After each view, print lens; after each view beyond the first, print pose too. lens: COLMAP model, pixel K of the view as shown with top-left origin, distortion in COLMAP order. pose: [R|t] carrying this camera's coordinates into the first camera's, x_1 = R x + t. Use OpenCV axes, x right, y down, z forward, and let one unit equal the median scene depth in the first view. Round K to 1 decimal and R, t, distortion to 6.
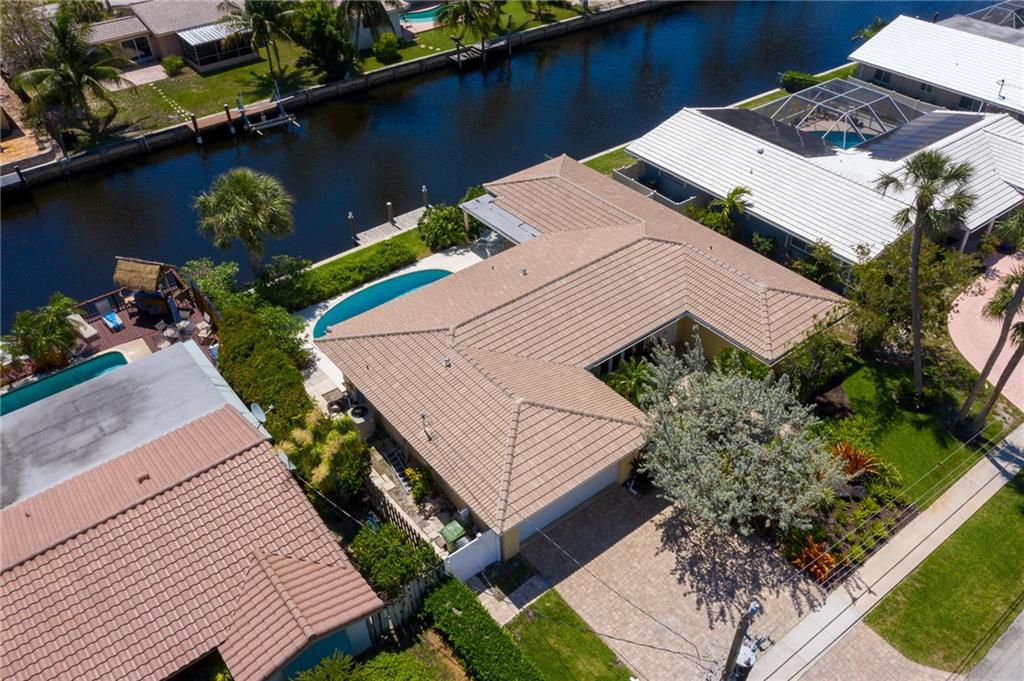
lens RADIAL K [[813.2, 0, 514.9], [0, 813.2, 338.0], [0, 0, 1]] dist [-0.018420, 0.009092]
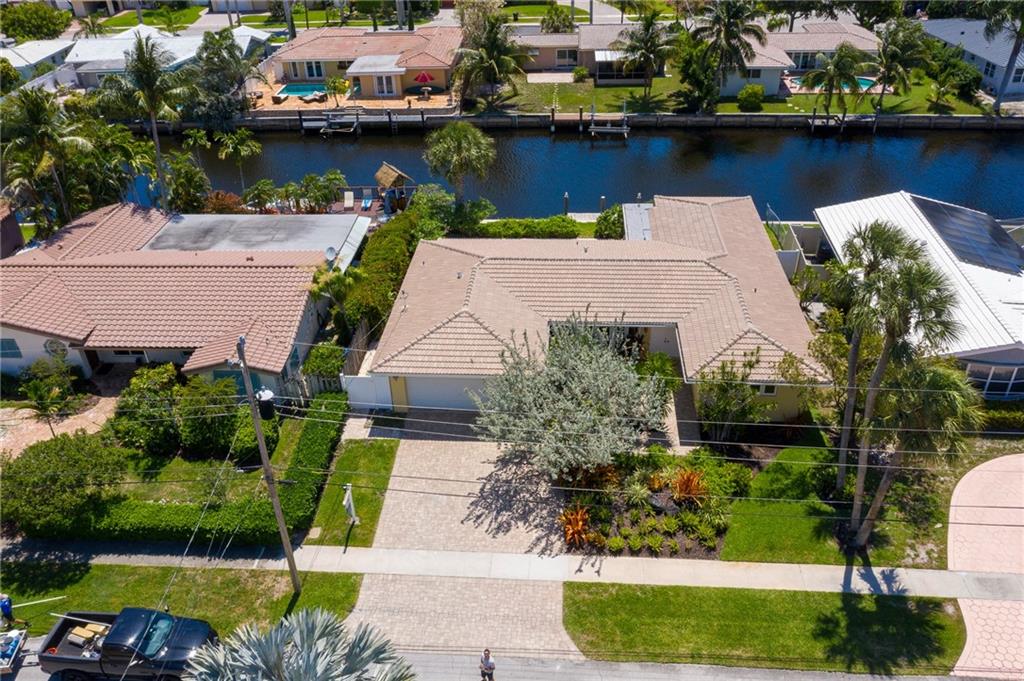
lens RADIAL K [[813.2, 0, 516.6], [0, 813.2, 333.2], [0, 0, 1]] dist [-0.018420, 0.009092]
pose [[0.743649, 0.359659, -0.563588, 0.629840], [-0.407674, 0.912061, 0.044118, 0.017079], [0.529894, 0.196952, 0.824877, 0.003892]]
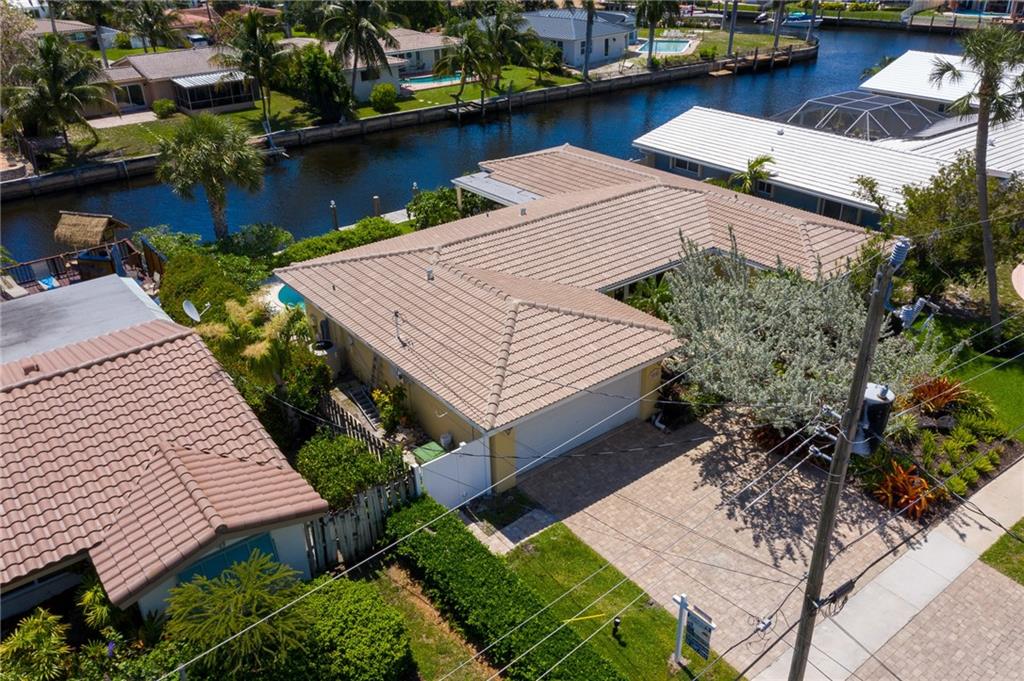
lens RADIAL K [[813.2, 0, 514.9], [0, 813.2, 336.2], [0, 0, 1]] dist [-0.018420, 0.009092]
pose [[0.999993, 0.003727, -0.000671, 0.003551], [-0.003787, 0.981831, -0.189720, 0.209711], [-0.000048, 0.189721, 0.981838, 0.170749]]
